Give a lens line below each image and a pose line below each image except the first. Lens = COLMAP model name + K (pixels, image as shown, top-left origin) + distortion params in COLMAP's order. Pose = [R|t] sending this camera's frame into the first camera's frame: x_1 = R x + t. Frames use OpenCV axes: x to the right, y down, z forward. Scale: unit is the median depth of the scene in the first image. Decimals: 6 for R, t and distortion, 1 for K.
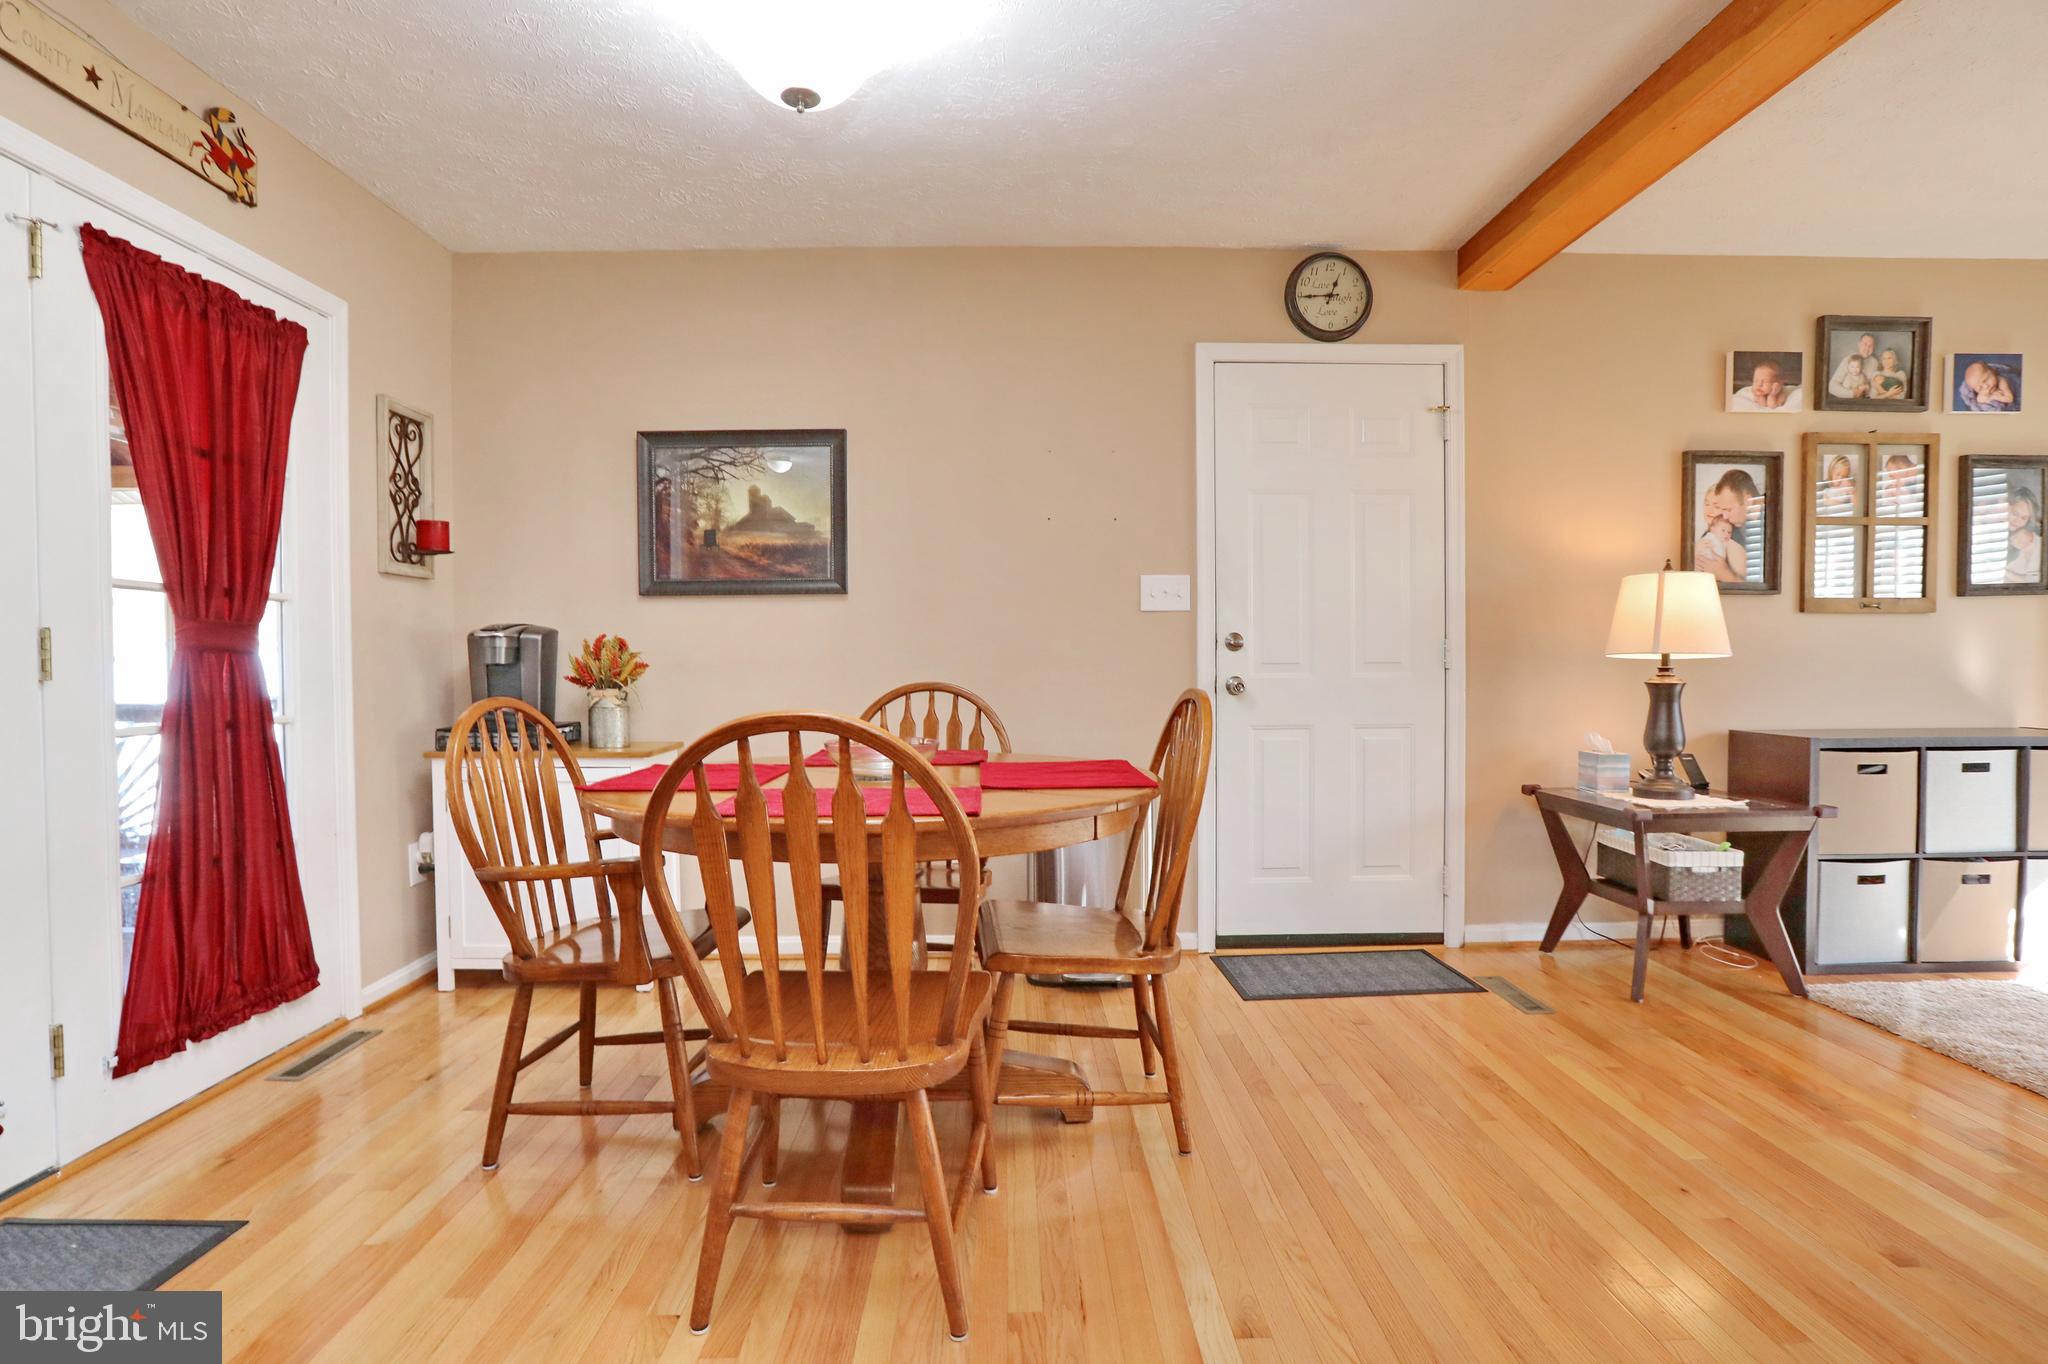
lens RADIAL K [[1012.5, 0, 1020.4], [0, 1012.5, 684.3], [0, 0, 1]] dist [-0.040343, 0.011323]
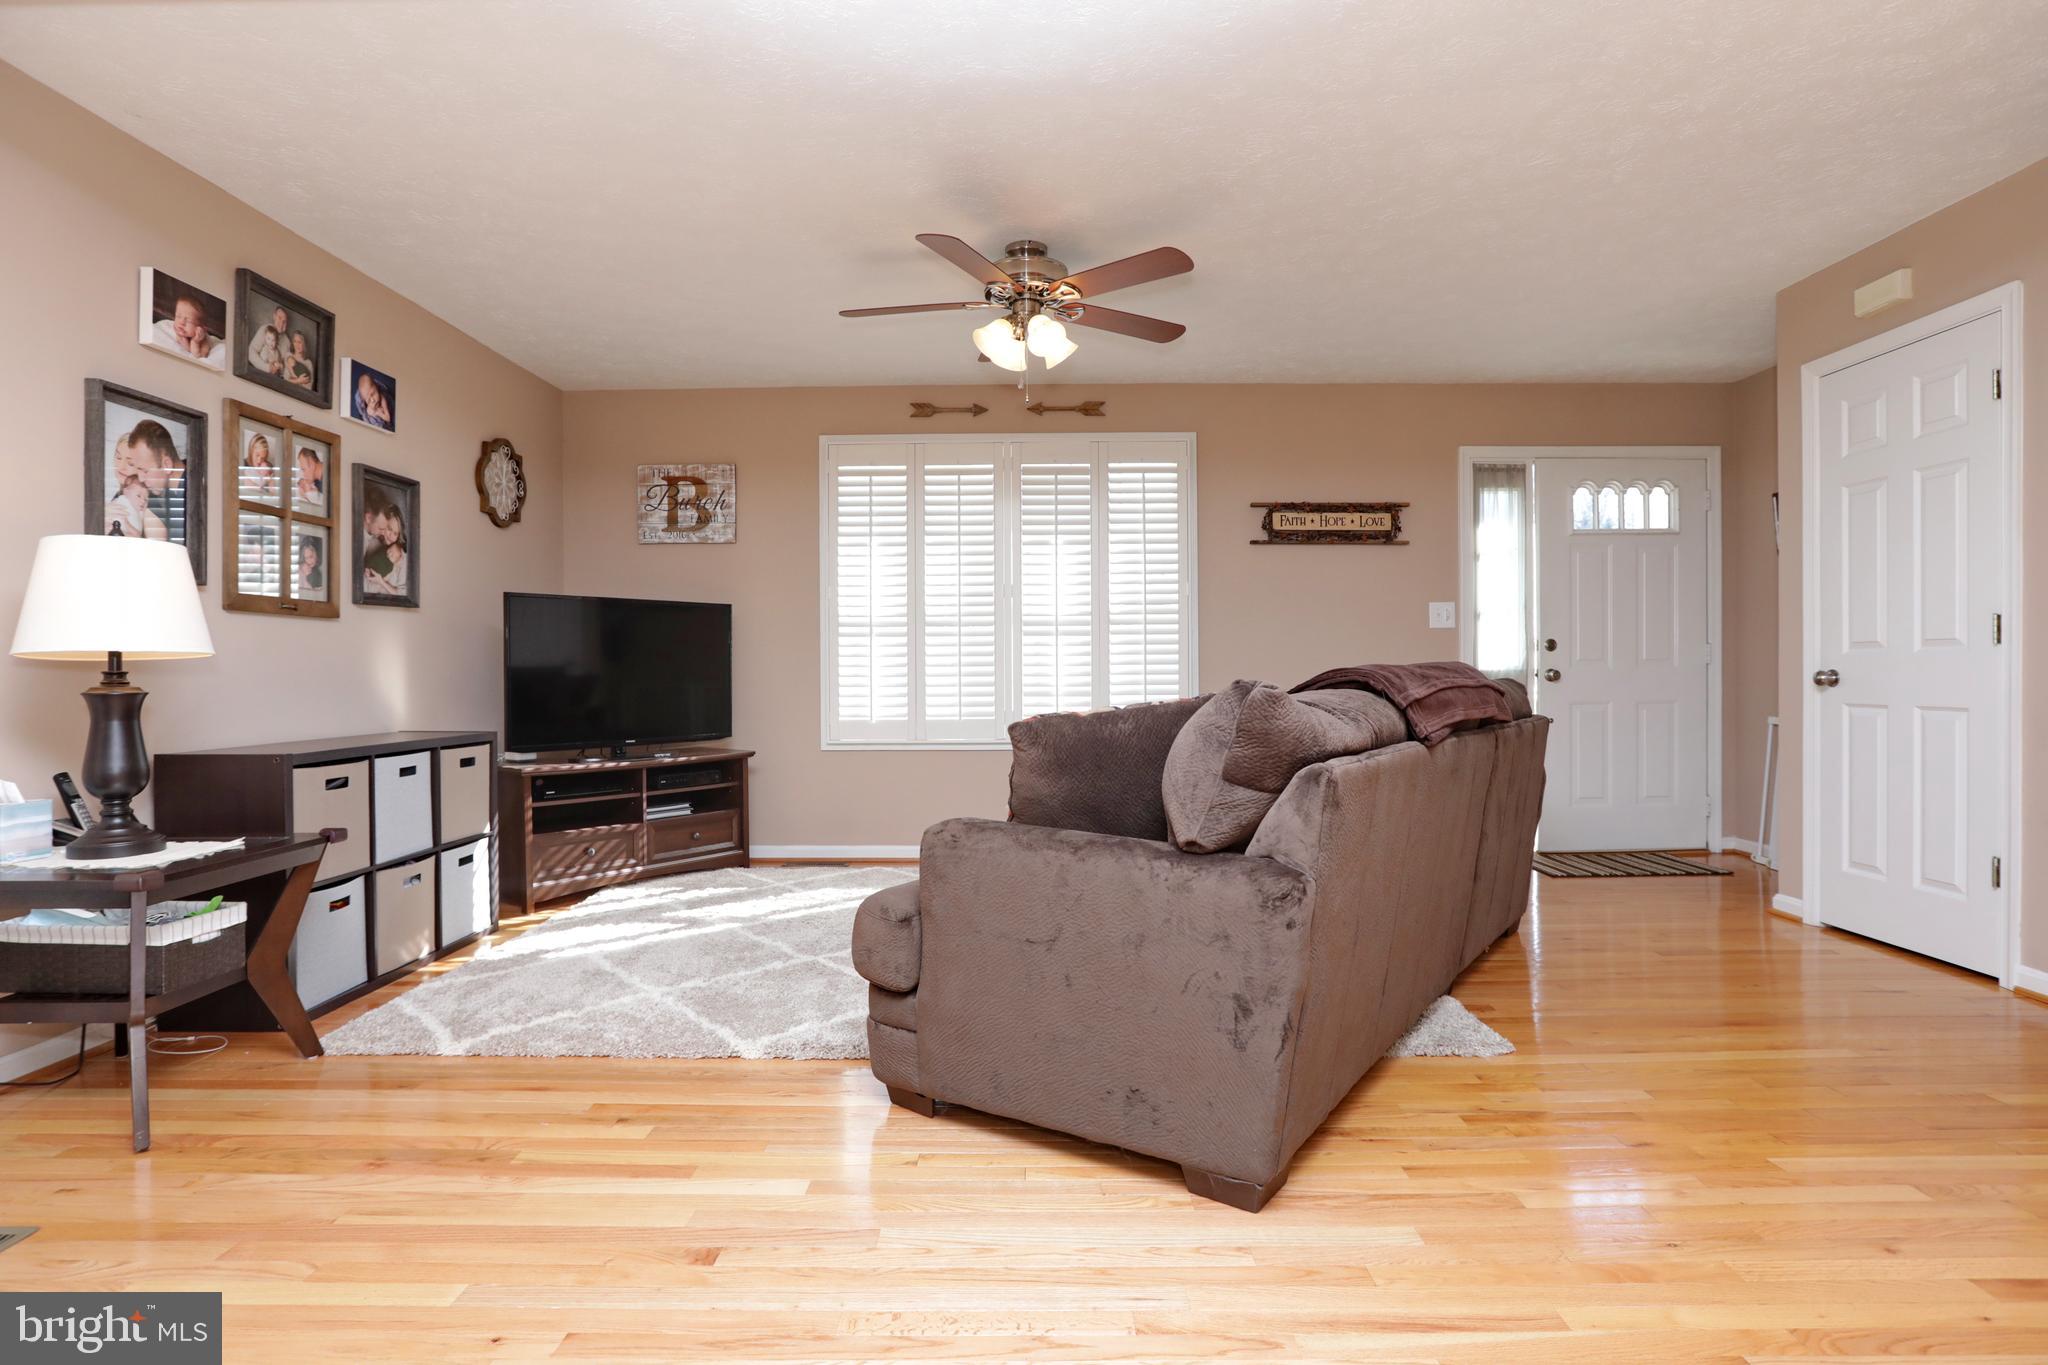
lens RADIAL K [[1031.9, 0, 1020.8], [0, 1031.9, 683.6], [0, 0, 1]] dist [-0.056515, 0.034831]
pose [[0.026599, -0.006223, 0.999627, -0.056659], [0.026414, 0.999636, 0.005520, 0.004188], [-0.999297, 0.026257, 0.026754, 0.305808]]
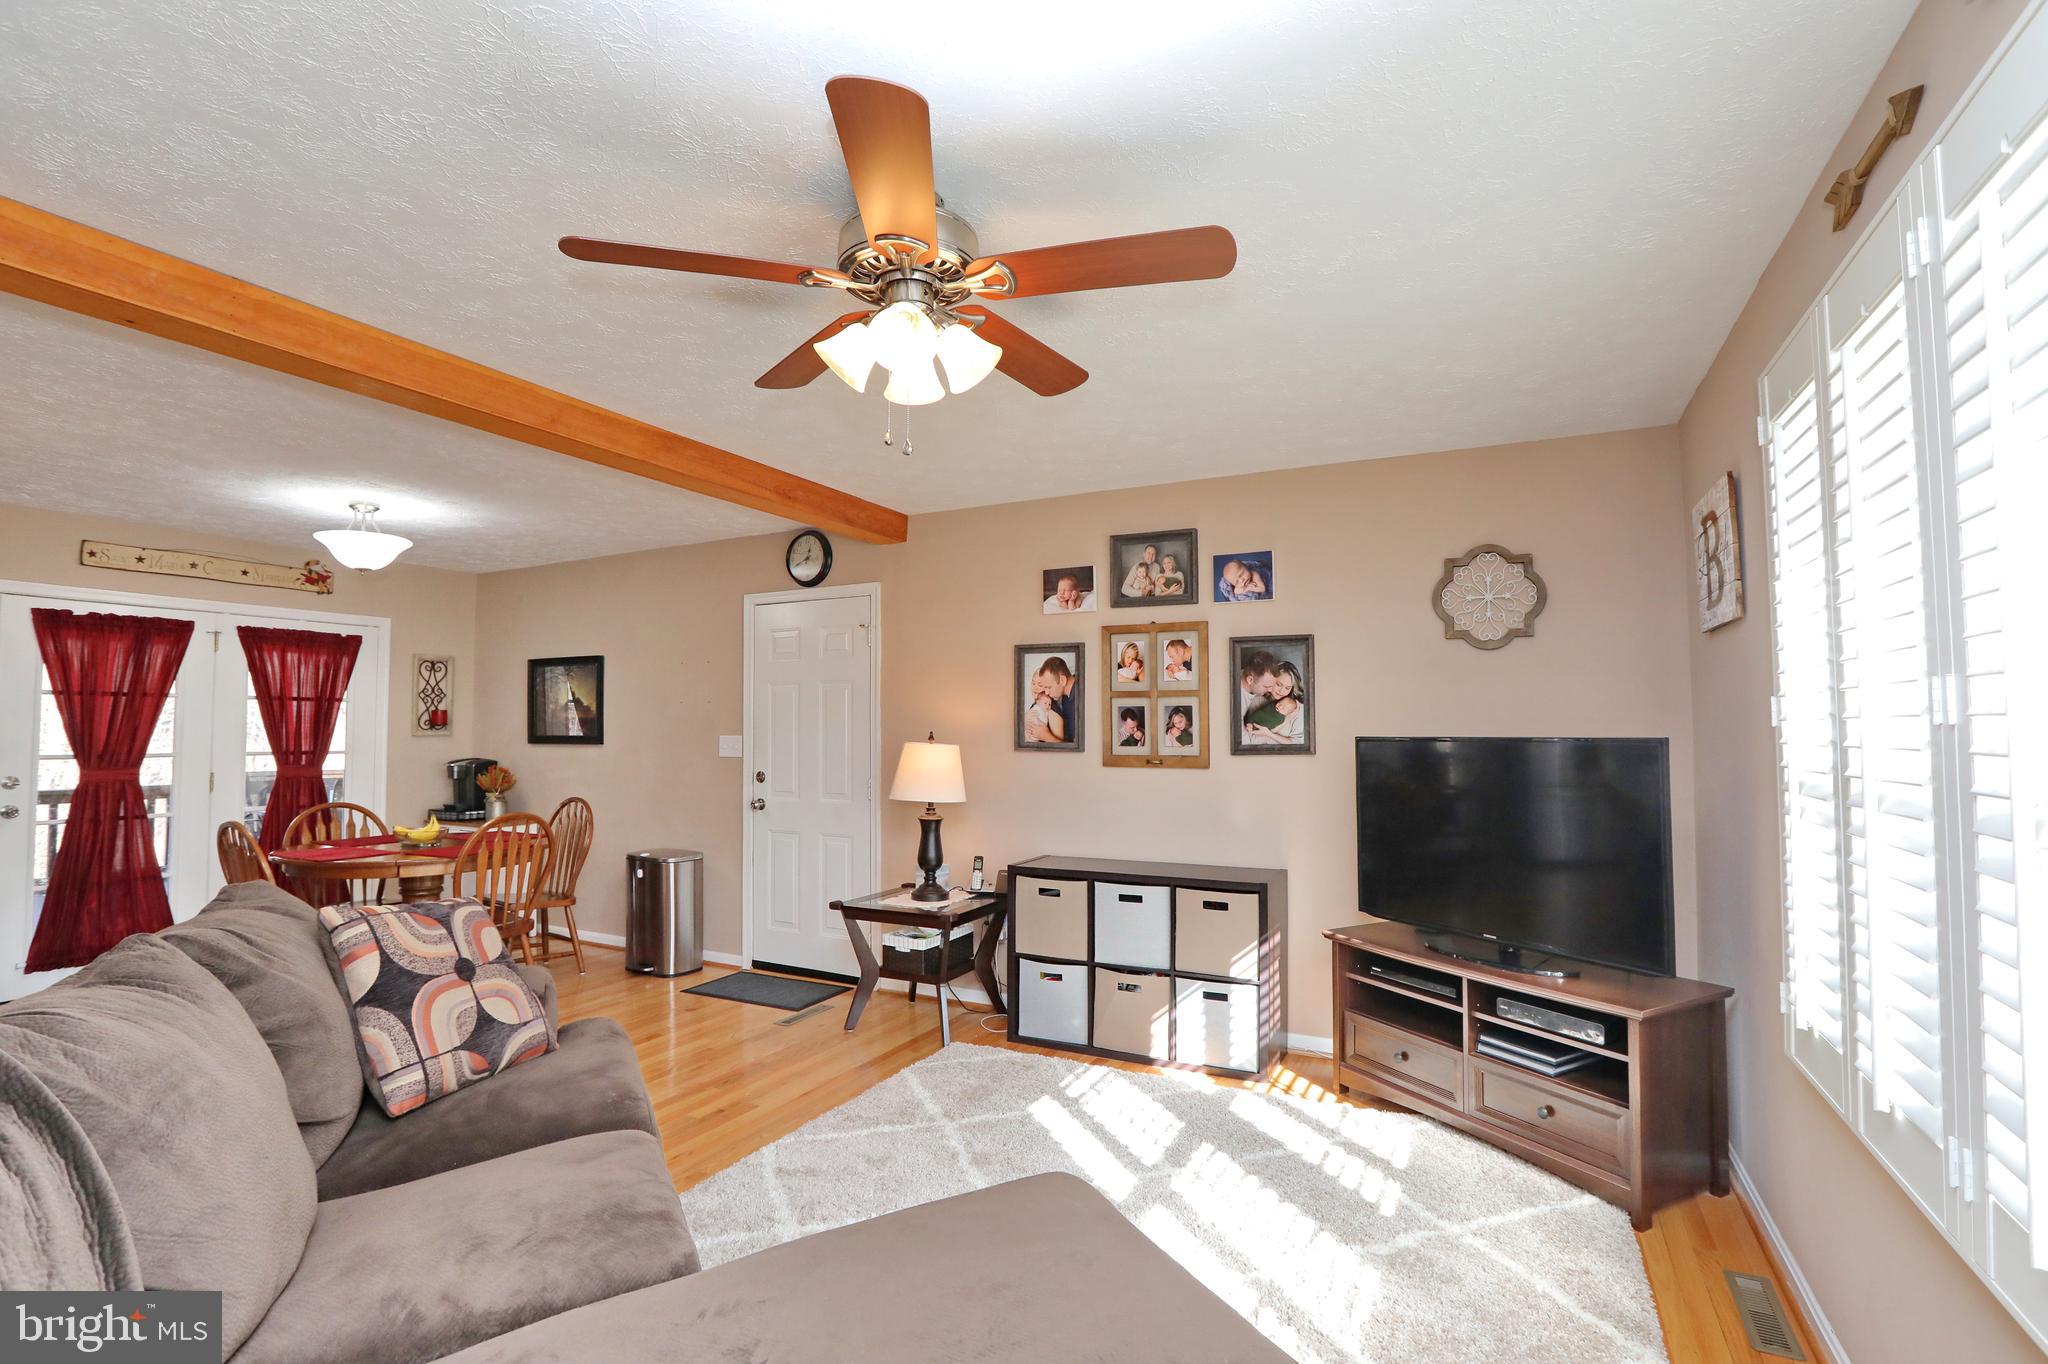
lens RADIAL K [[954.8, 0, 1014.0], [0, 954.8, 683.1], [0, 0, 1]] dist [-0.067050, 0.035459]
pose [[0.878165, -0.017669, -0.478031, 1.300570], [-0.014752, 0.997842, -0.063982, -0.100559], [0.478130, 0.063239, 0.876009, -0.141370]]
